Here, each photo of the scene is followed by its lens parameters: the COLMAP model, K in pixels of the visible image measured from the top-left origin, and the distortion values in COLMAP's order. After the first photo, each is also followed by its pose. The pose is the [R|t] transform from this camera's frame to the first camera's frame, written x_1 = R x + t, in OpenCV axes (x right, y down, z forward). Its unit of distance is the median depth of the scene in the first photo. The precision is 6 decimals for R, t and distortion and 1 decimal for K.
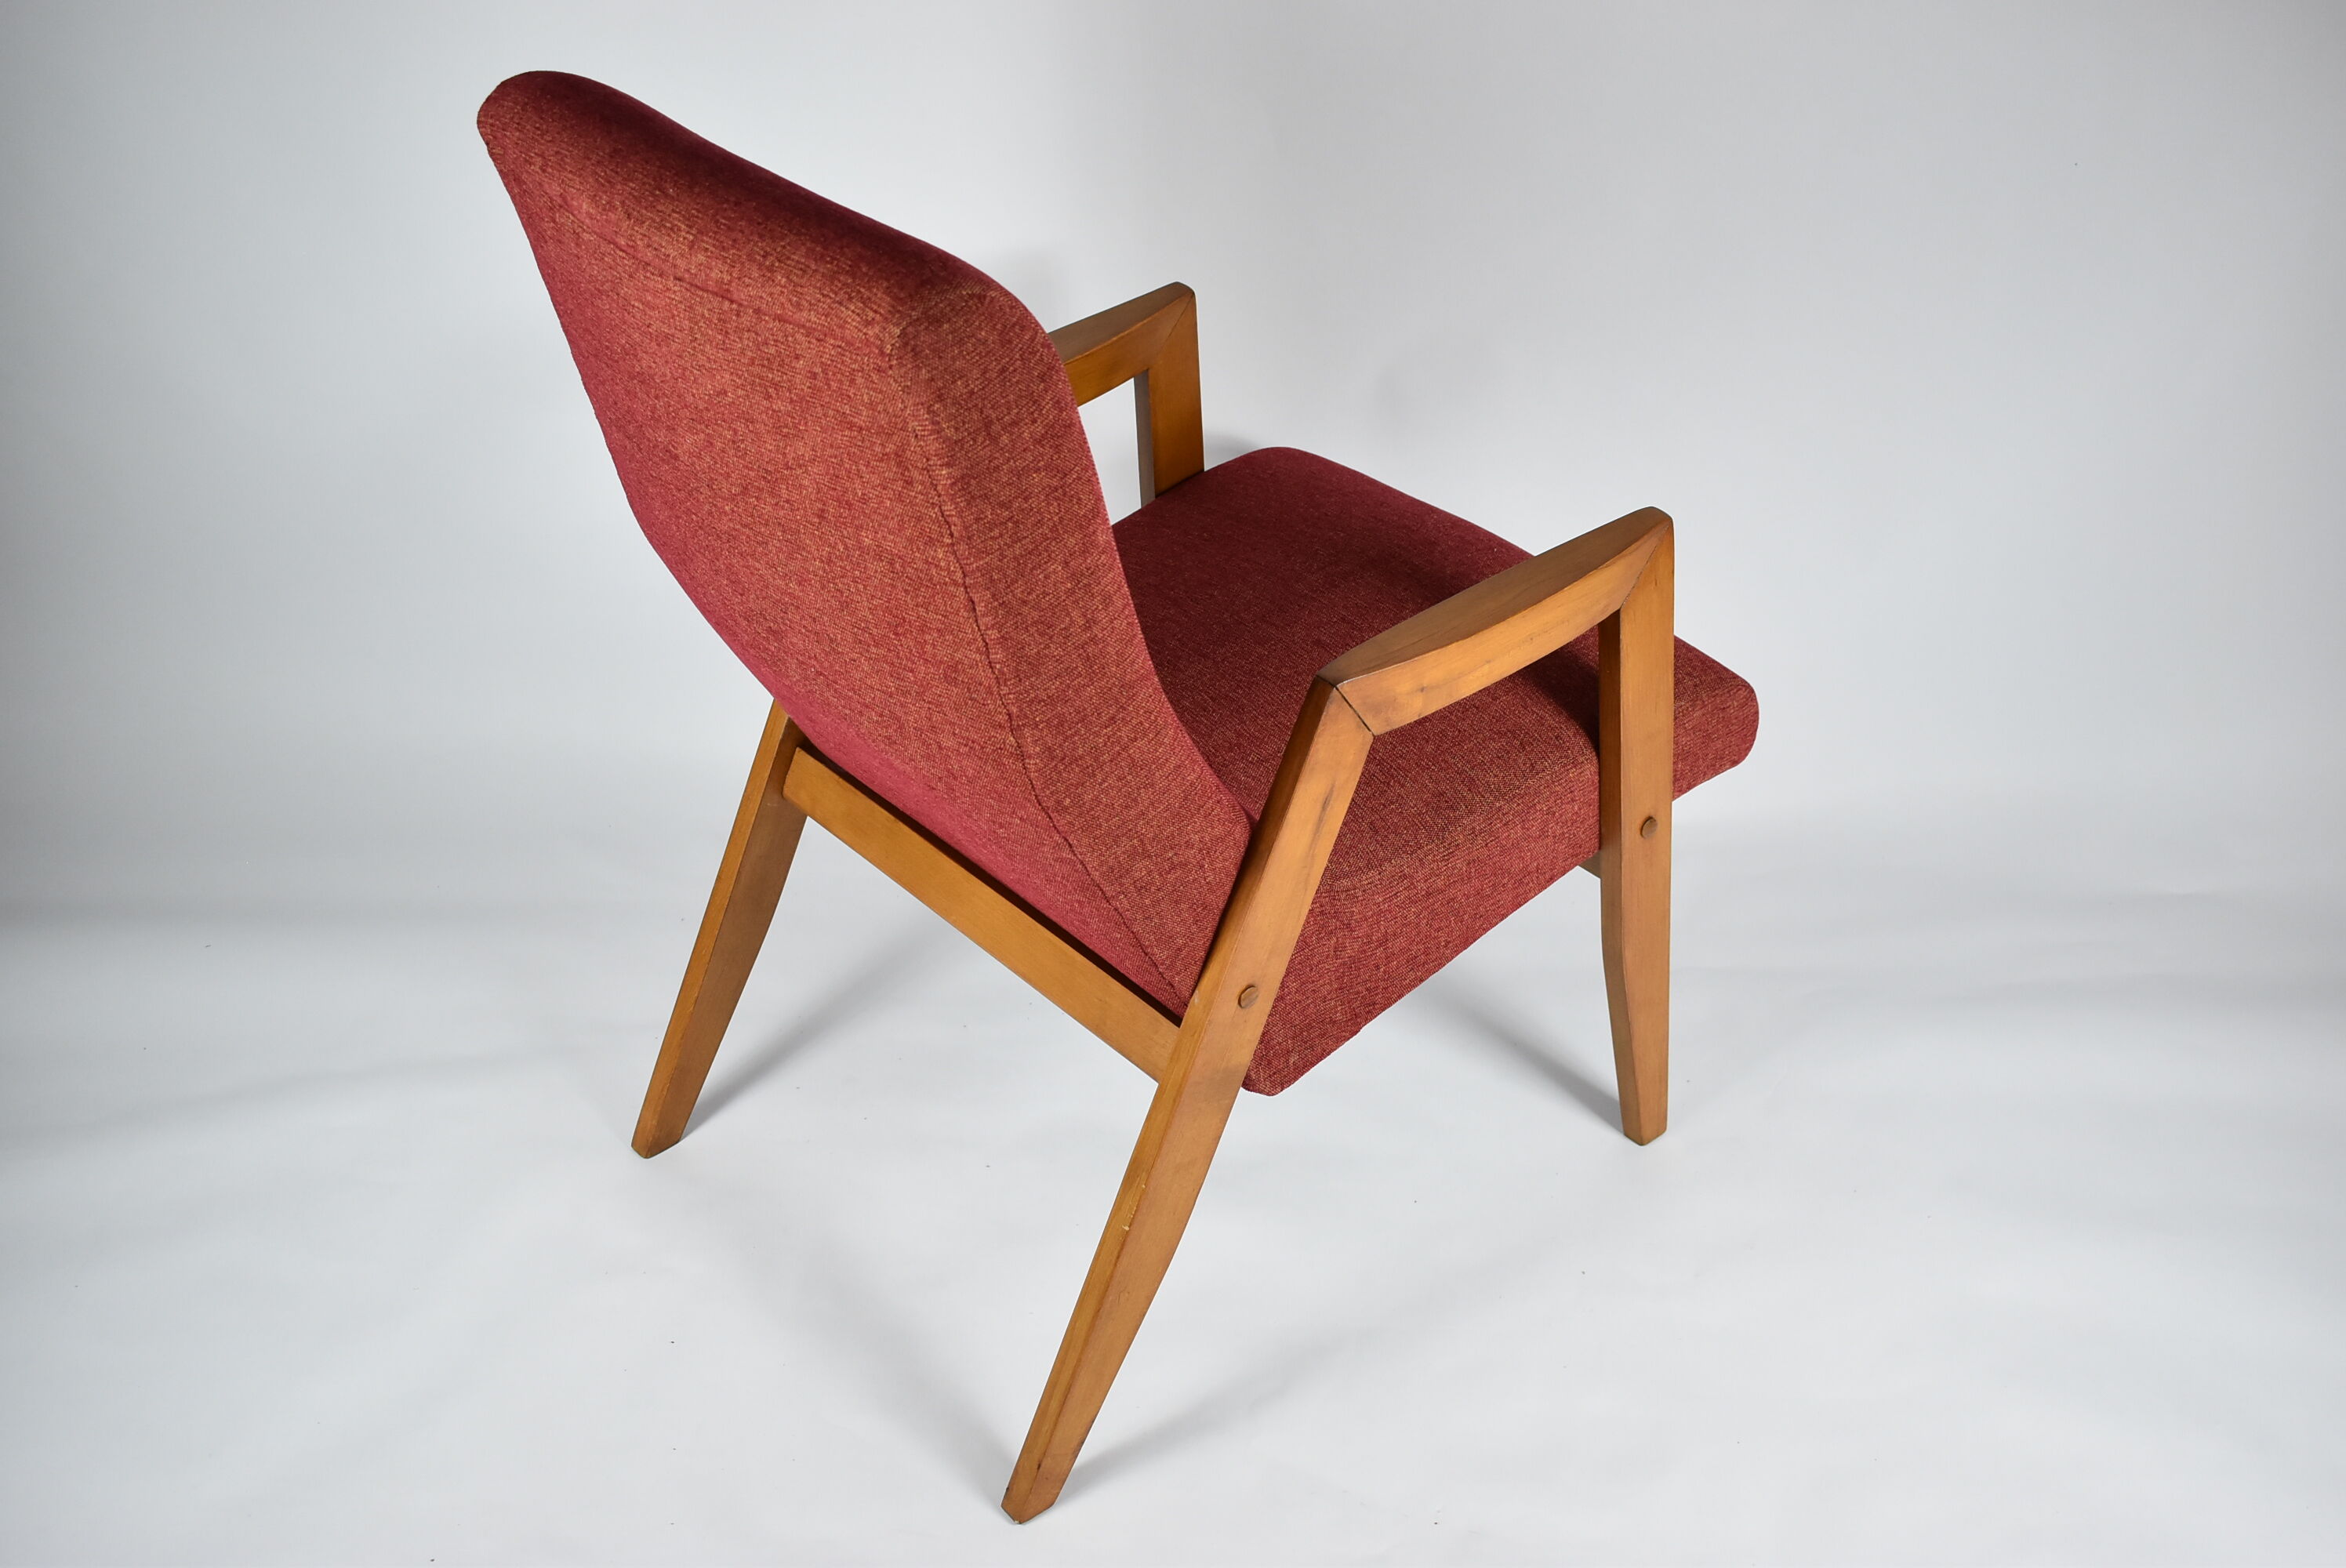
lens RADIAL K [[2505.0, 0, 1173.0], [0, 2505.0, 784.0], [0, 0, 1]] dist [-0.023255, -0.011062]
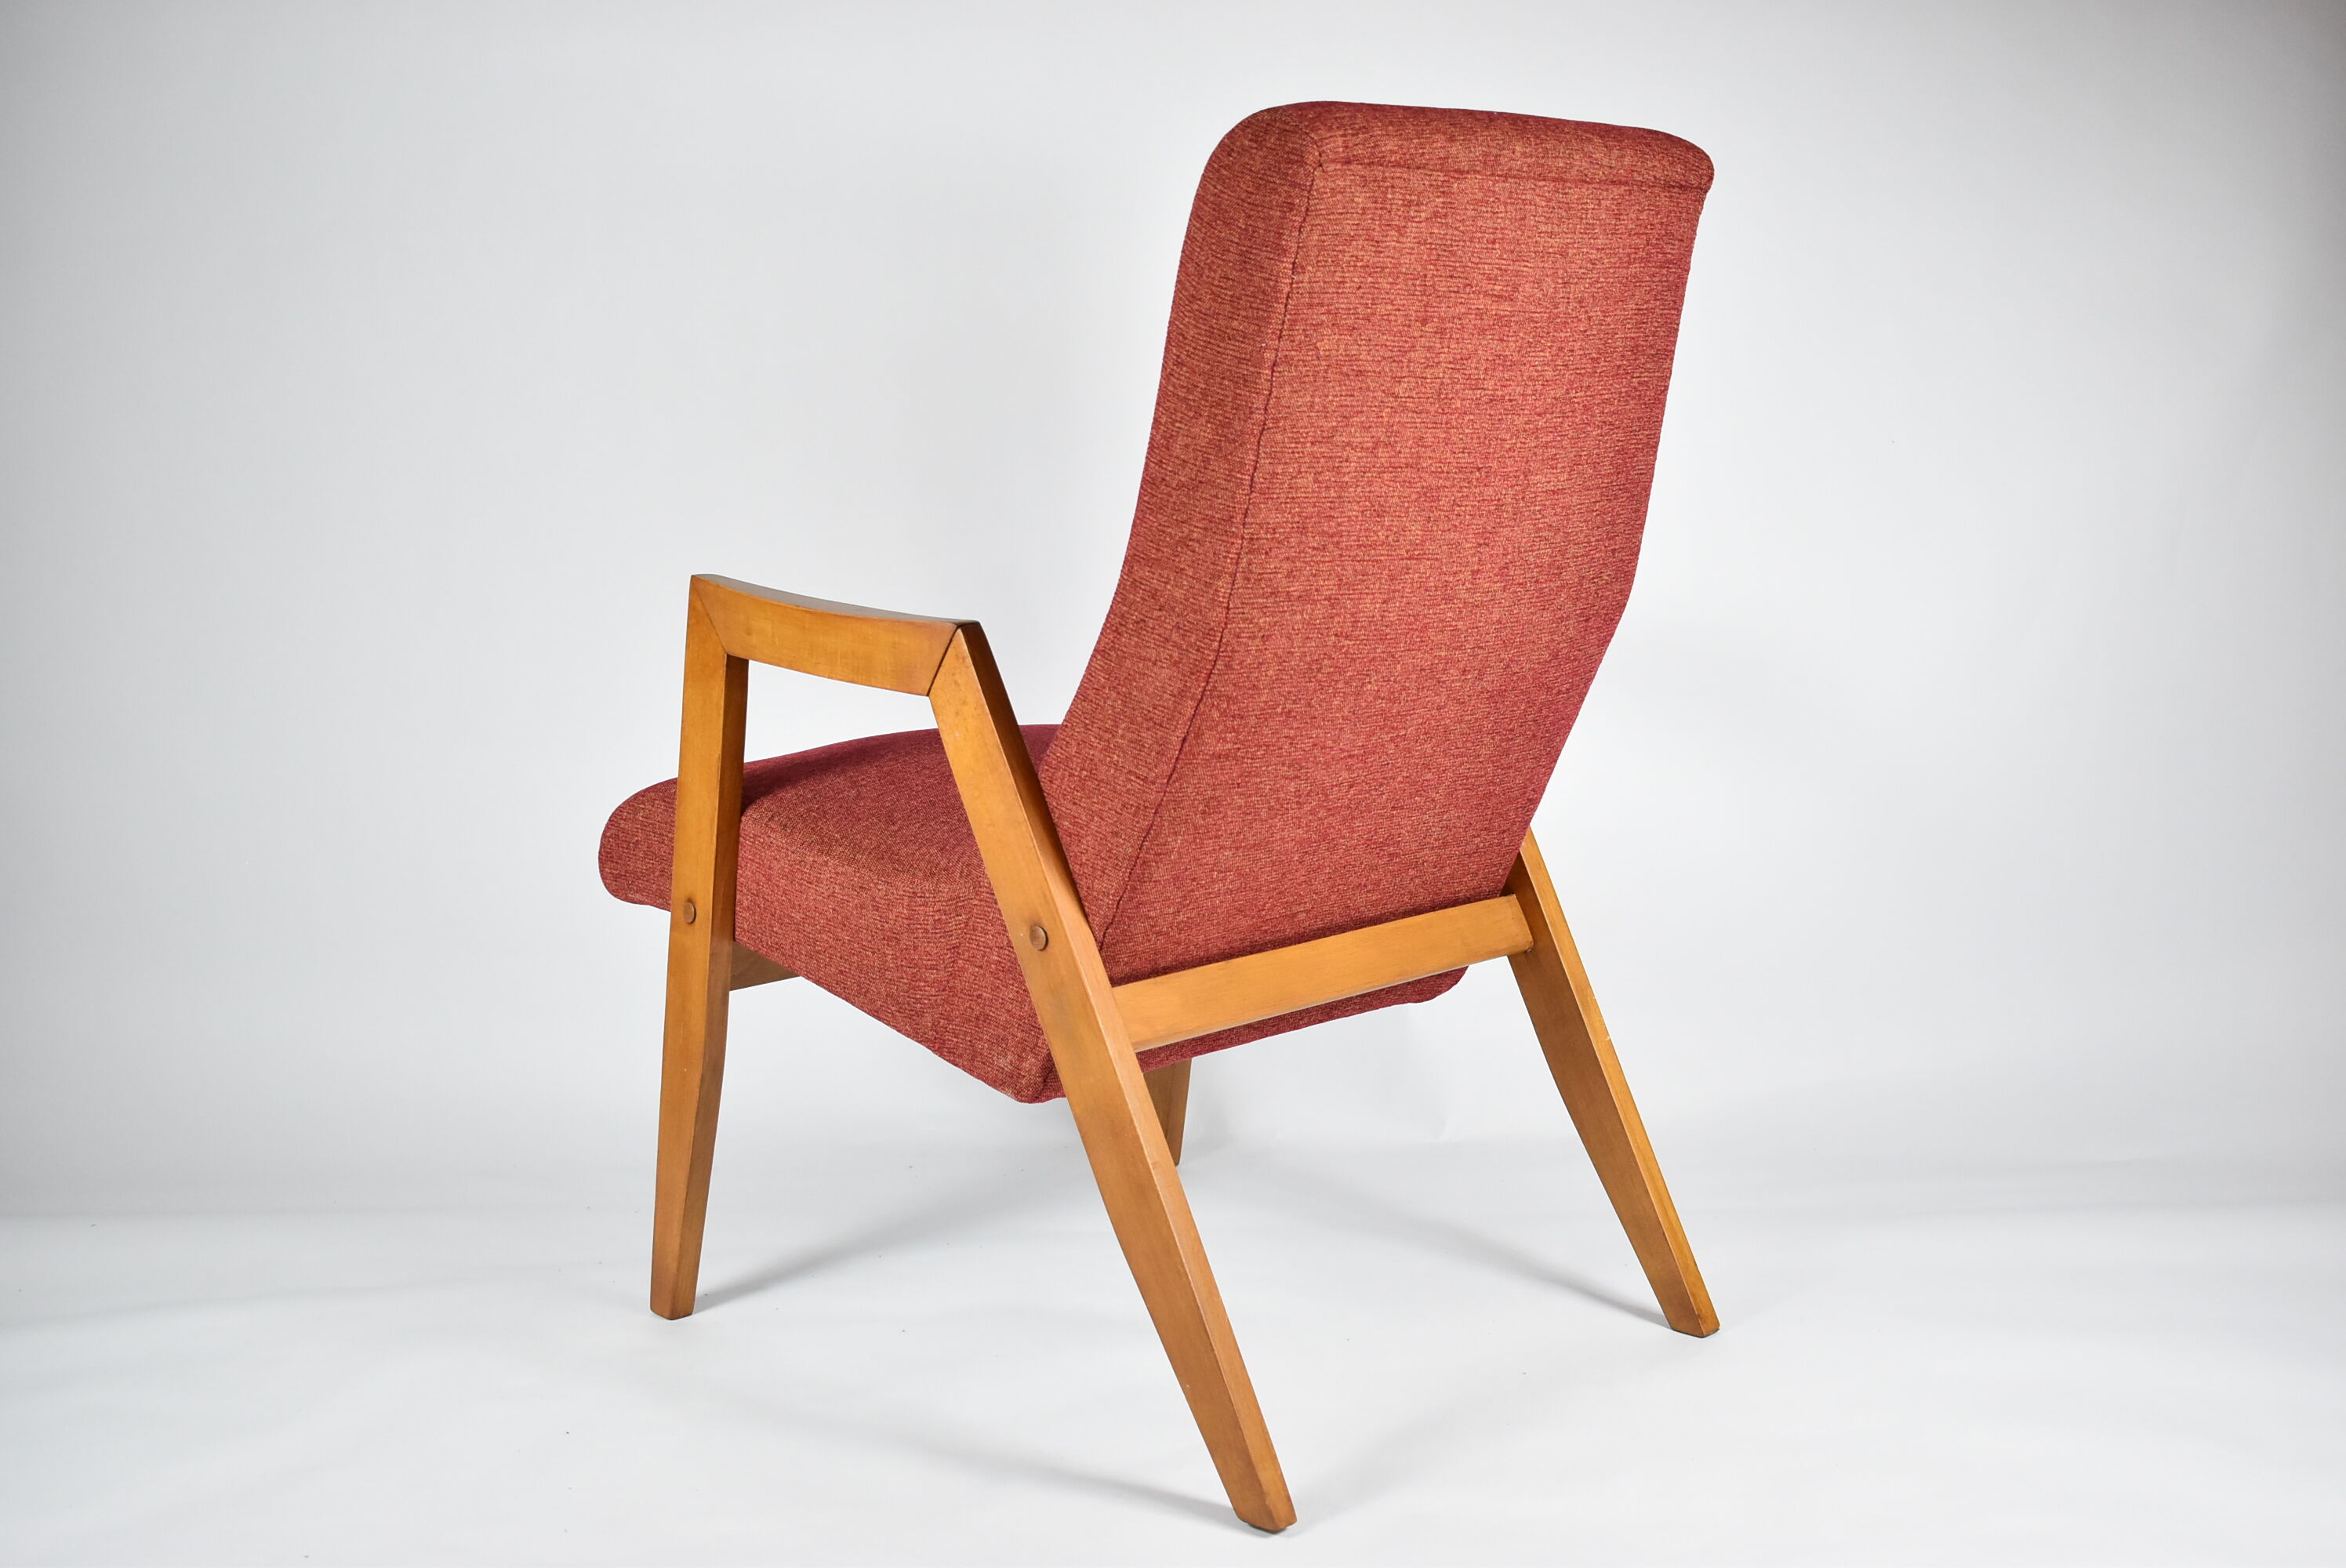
lens RADIAL K [[2776.5, 0, 1173.0], [0, 2776.5, 784.0], [0, 0, 1]] dist [-0.026174, -0.004667]
pose [[-0.073422, -0.152996, 0.985496, -1.445349], [0.575399, 0.800608, 0.167161, -0.287887], [-0.814571, 0.579326, 0.029251, 1.202037]]
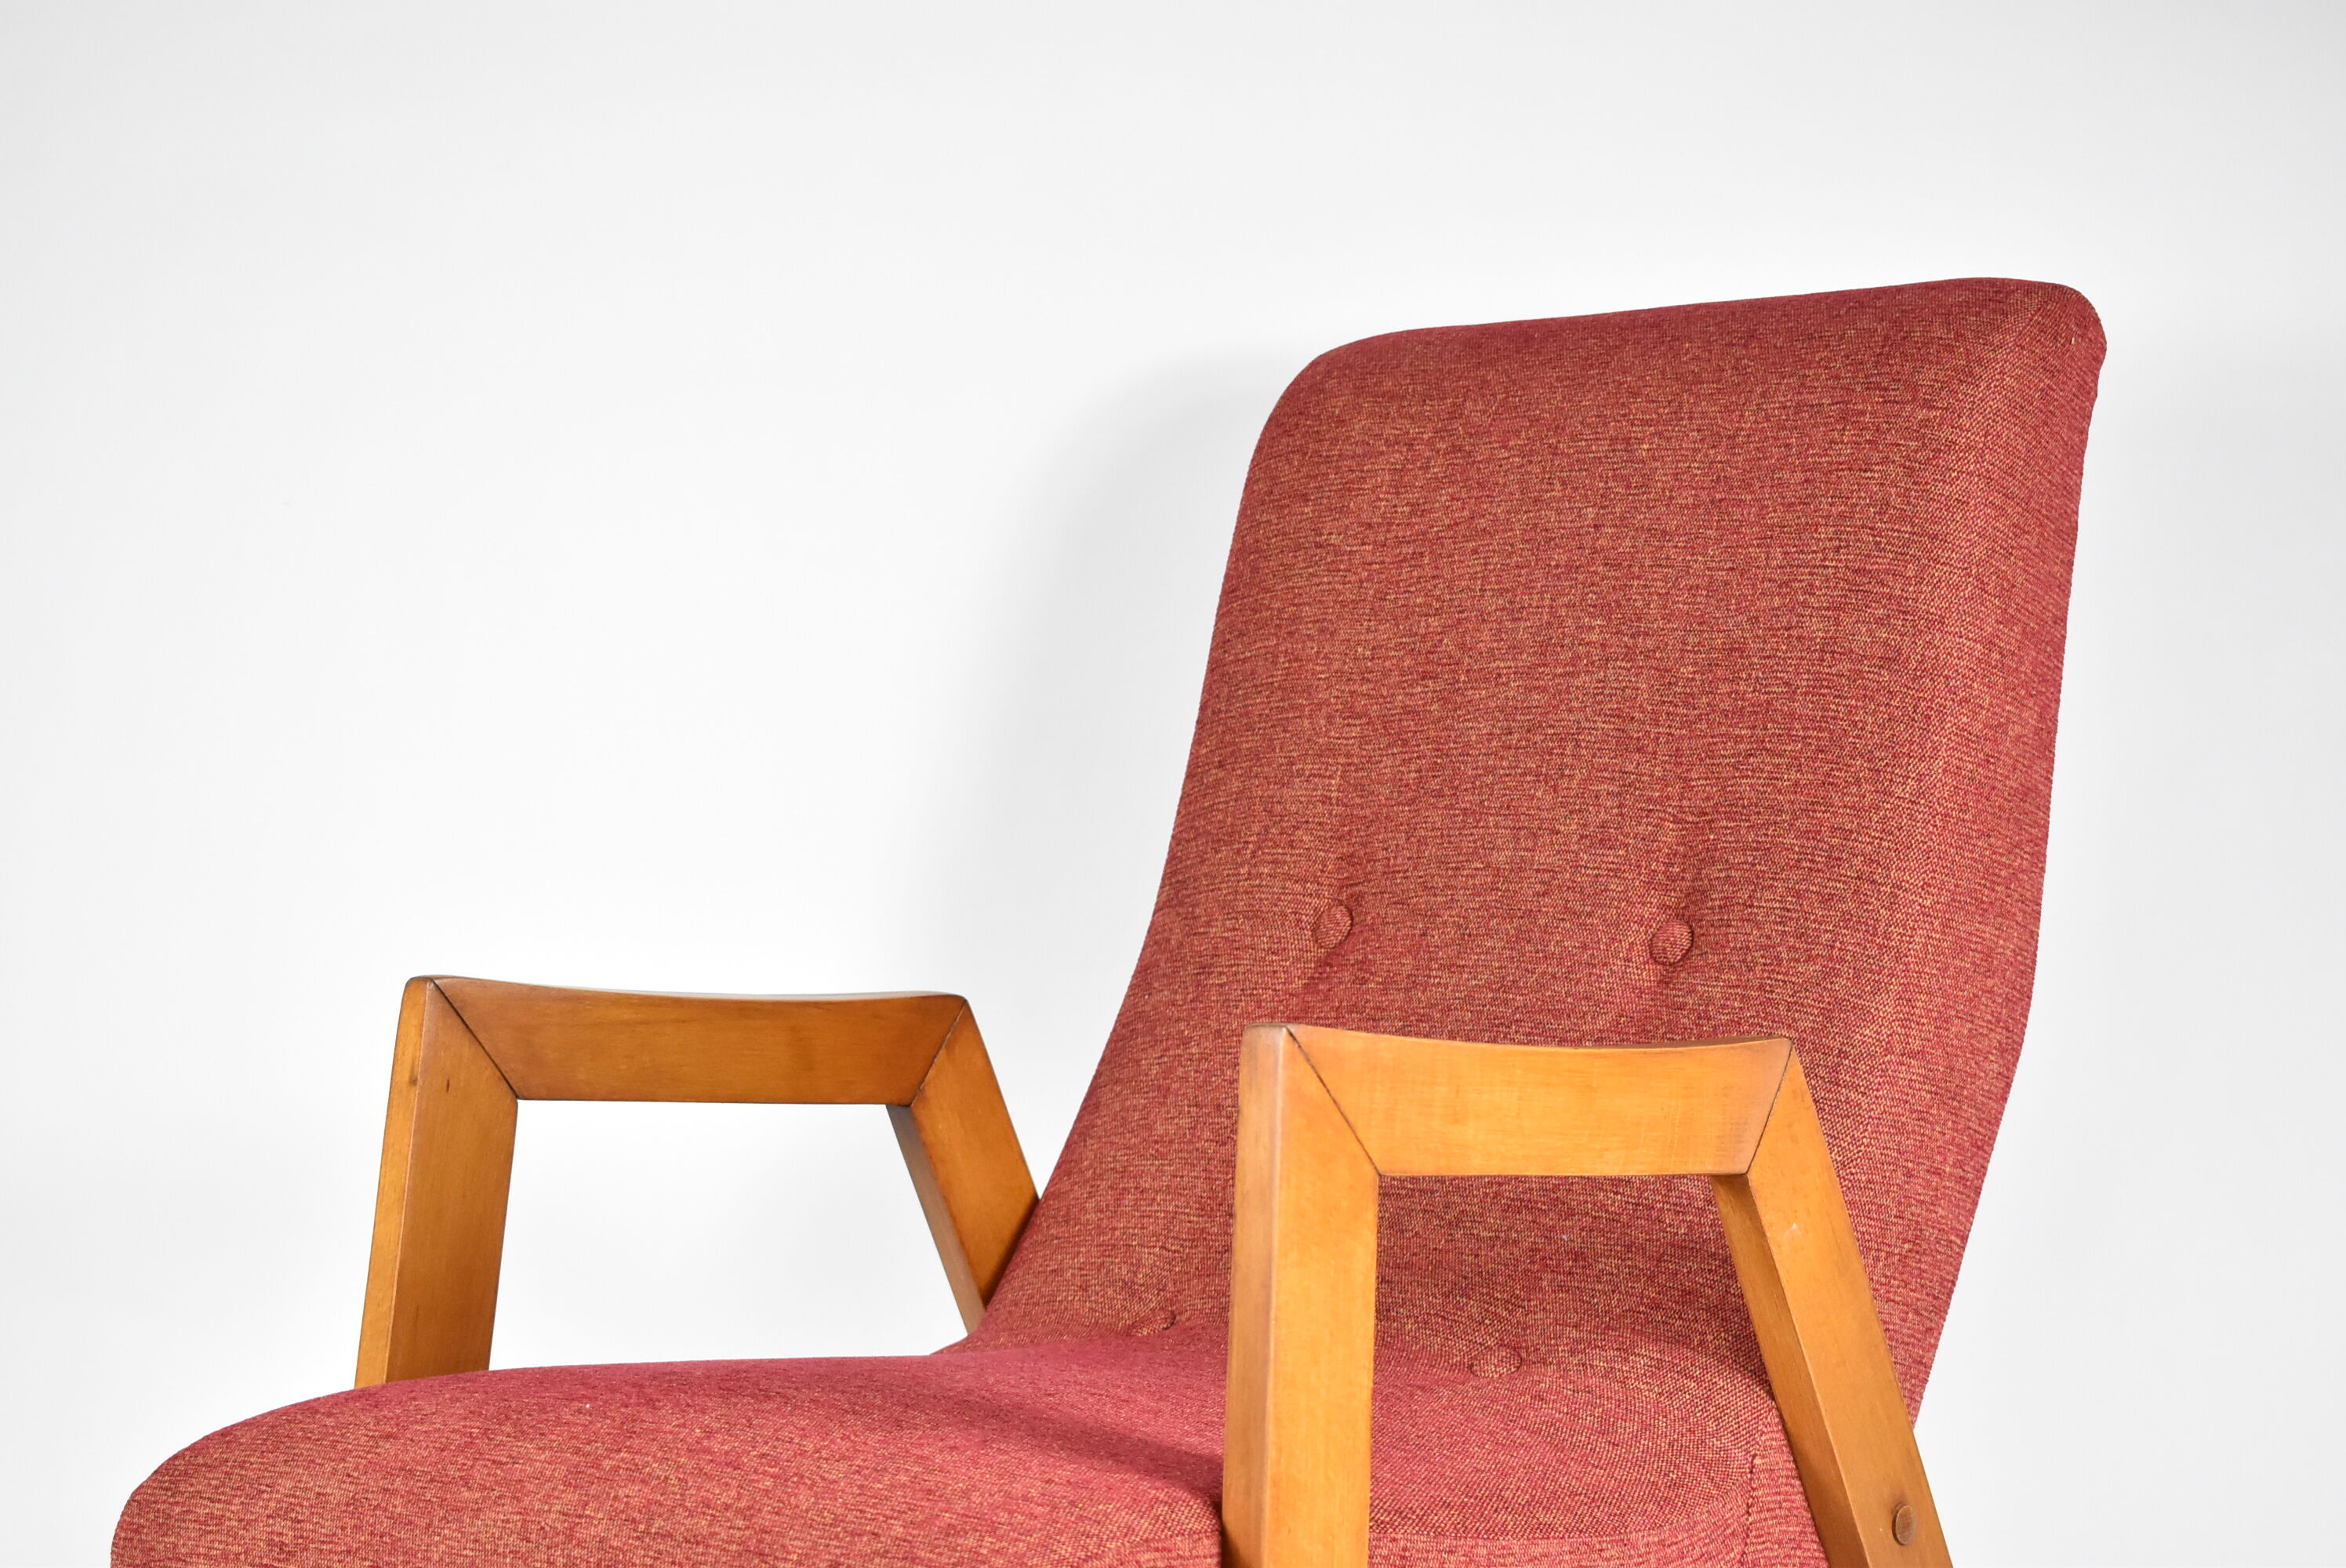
lens RADIAL K [[4454.2, 0, 1173.0], [0, 4454.2, 784.0], [0, 0, 1]] dist [0.015575, -0.058401]
pose [[-0.995690, -0.000166, -0.092747, 0.126008], [-0.053201, 0.820150, 0.569669, -0.940405], [0.075972, 0.572148, -0.816624, 2.231255]]
